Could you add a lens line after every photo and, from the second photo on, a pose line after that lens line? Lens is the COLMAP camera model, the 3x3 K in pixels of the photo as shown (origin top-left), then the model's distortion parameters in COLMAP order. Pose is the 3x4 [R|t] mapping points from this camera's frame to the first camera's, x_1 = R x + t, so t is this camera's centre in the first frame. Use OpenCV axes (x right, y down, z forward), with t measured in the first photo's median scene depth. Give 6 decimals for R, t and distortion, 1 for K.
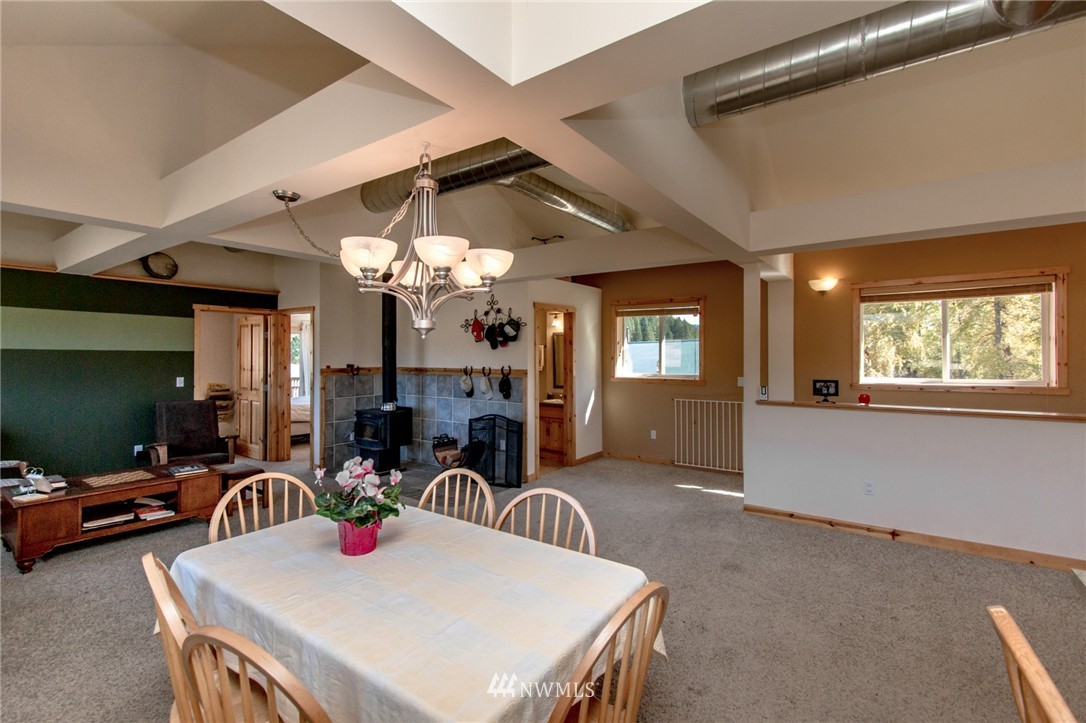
lens RADIAL K [[497.0, 0, 539.3], [0, 497.0, 356.0], [0, 0, 1]] dist [0.013687, -0.000429]
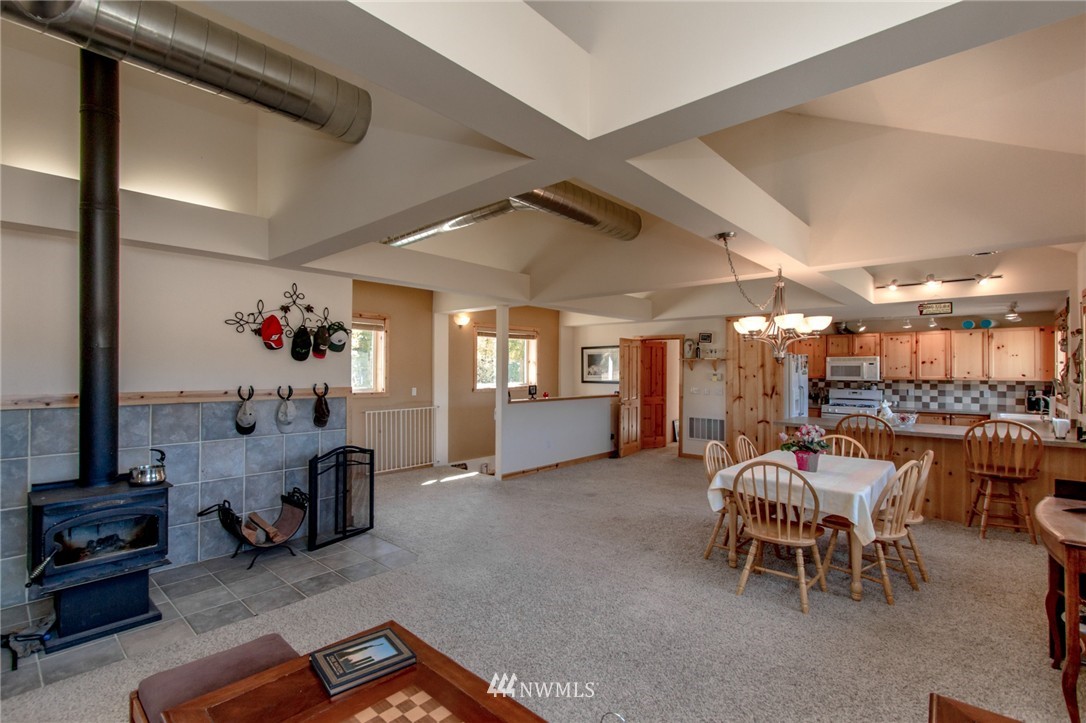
lens RADIAL K [[497.0, 0, 537.1], [0, 497.0, 369.1], [0, 0, 1]] dist [0.013687, -0.000429]
pose [[0.110172, 0.002452, 0.993910, -0.759289], [-0.001412, 0.999996, -0.002310, -0.000660], [-0.993912, -0.001149, 0.110175, 0.571287]]
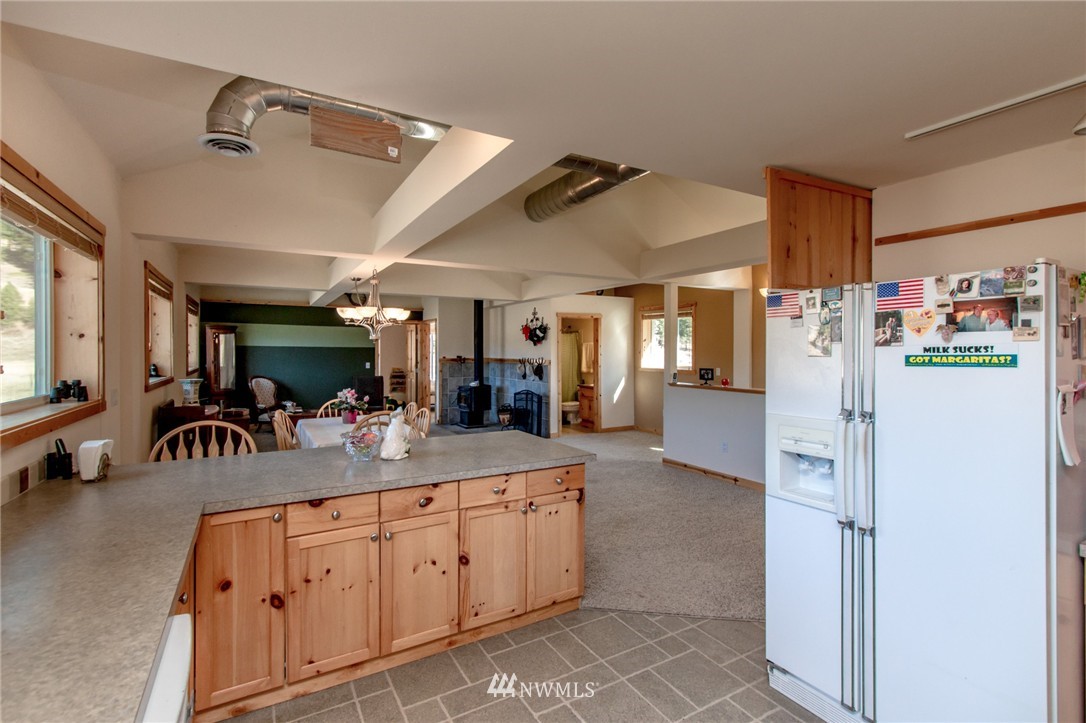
lens RADIAL K [[497.0, 0, 537.0], [0, 497.0, 353.7], [0, 0, 1]] dist [0.013687, -0.000429]
pose [[0.913585, 0.005277, -0.406614, 0.492869], [-0.003185, 0.999978, 0.005823, 0.000667], [0.406636, -0.004024, 0.913581, -0.308232]]
